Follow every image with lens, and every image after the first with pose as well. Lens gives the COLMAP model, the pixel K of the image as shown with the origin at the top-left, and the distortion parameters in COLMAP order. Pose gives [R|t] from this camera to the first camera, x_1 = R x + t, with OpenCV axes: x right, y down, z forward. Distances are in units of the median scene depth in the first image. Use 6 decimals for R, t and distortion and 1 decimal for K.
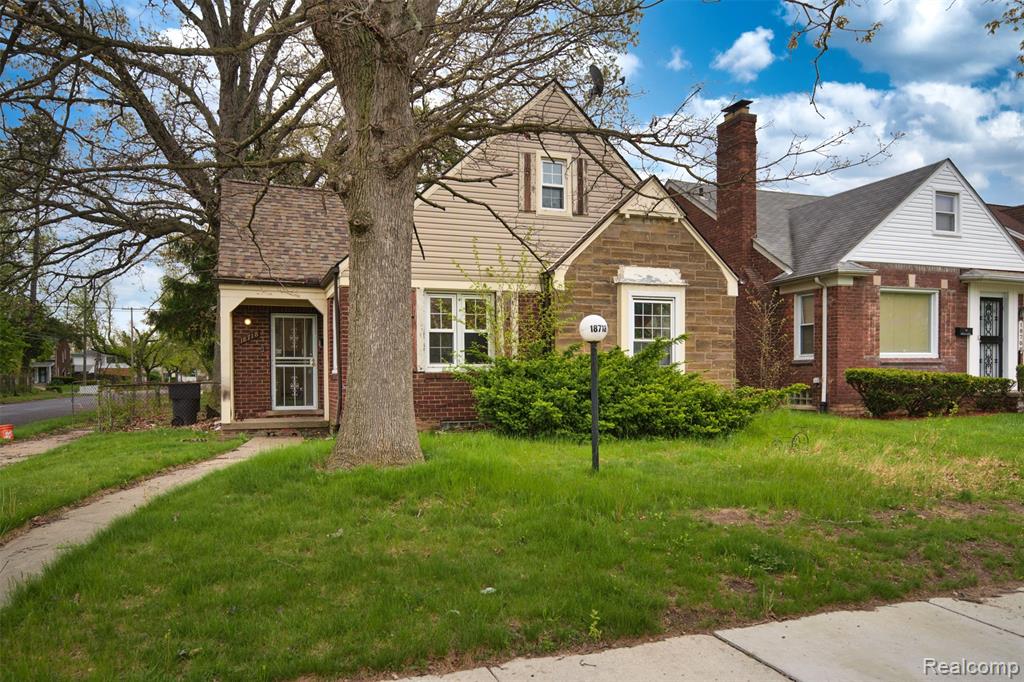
lens RADIAL K [[687.8, 0, 510.4], [0, 687.8, 344.4], [0, 0, 1]] dist [-0.021026, 0.000693]
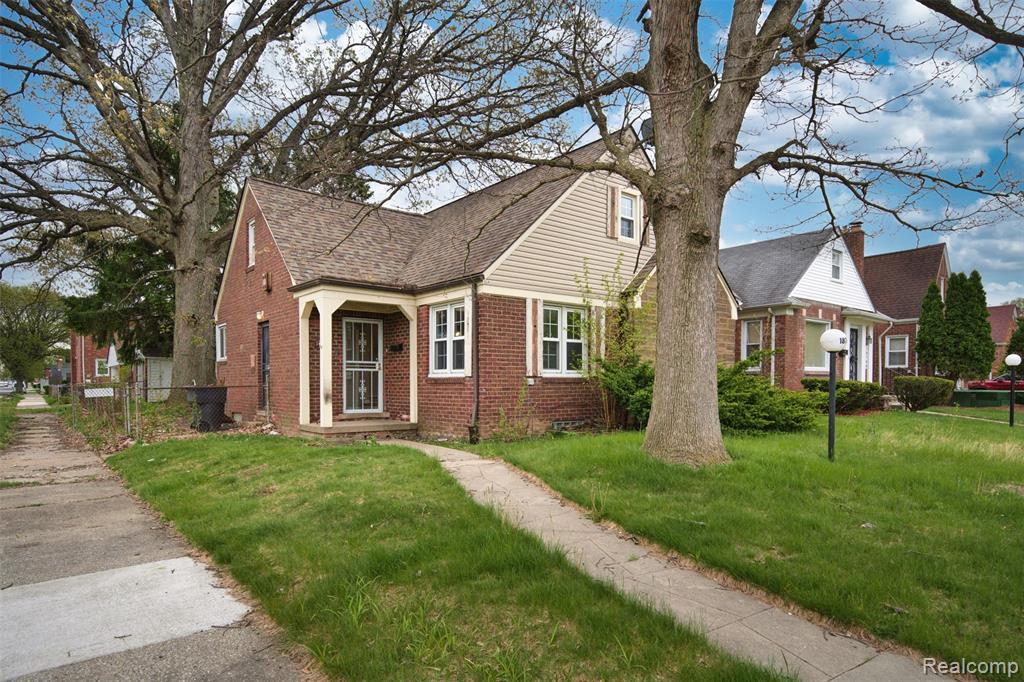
lens RADIAL K [[580.1, 0, 546.4], [0, 580.1, 363.2], [0, 0, 1]] dist [-0.000909, -0.000469]
pose [[0.949552, 0.019102, 0.313027, -0.372018], [-0.022161, 0.999735, 0.006217, 0.011545], [-0.312825, -0.012840, 0.949724, 0.110625]]
